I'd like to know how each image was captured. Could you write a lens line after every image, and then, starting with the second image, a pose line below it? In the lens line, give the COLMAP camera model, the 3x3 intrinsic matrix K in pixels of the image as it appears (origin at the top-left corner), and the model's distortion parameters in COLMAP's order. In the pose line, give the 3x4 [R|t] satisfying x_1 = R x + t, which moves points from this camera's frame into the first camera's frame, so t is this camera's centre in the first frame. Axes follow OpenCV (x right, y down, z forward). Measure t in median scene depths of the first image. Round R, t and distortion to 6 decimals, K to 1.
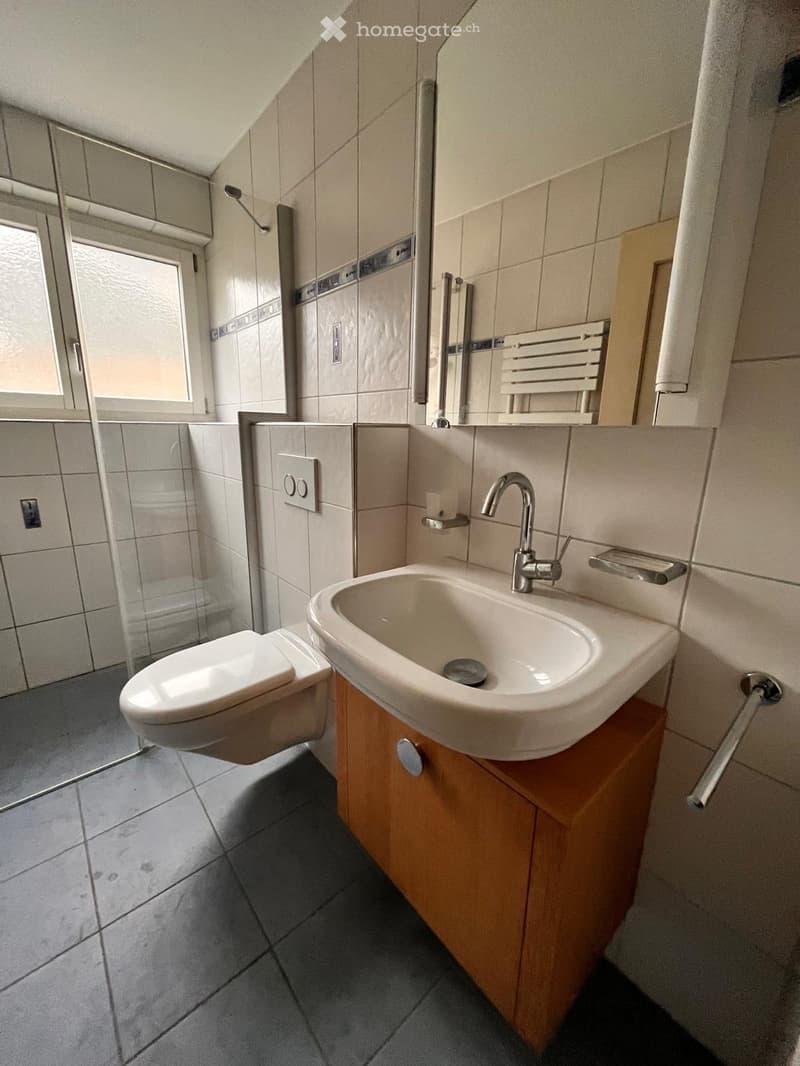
lens RADIAL K [[433.3, 0, 400.0], [0, 433.3, 533.0], [0, 0, 1]] dist [-0.001759, -0.000359]
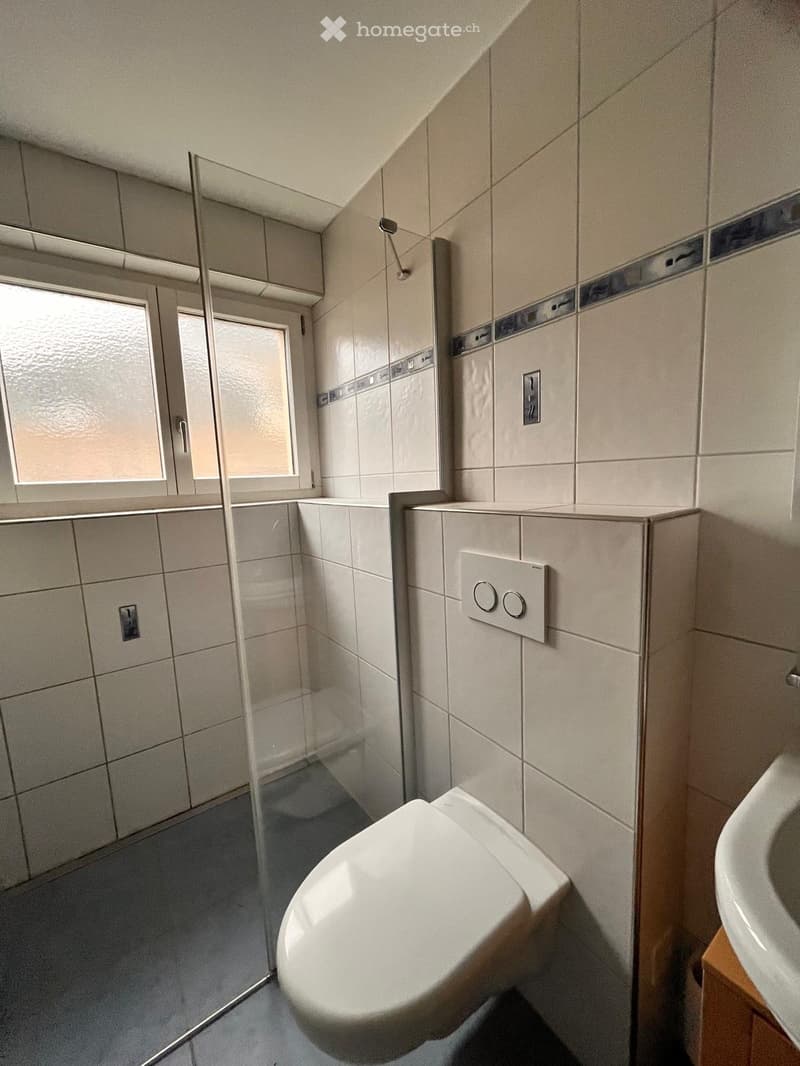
lens RADIAL K [[438.9, 0, 400.0], [0, 438.9, 533.0], [0, 0, 1]] dist [0.000695, -0.000211]
pose [[0.992934, -0.048490, -0.108313, -0.243072], [0.036463, 0.993220, -0.110384, -0.108991], [0.112931, 0.105654, 0.987970, 0.209973]]
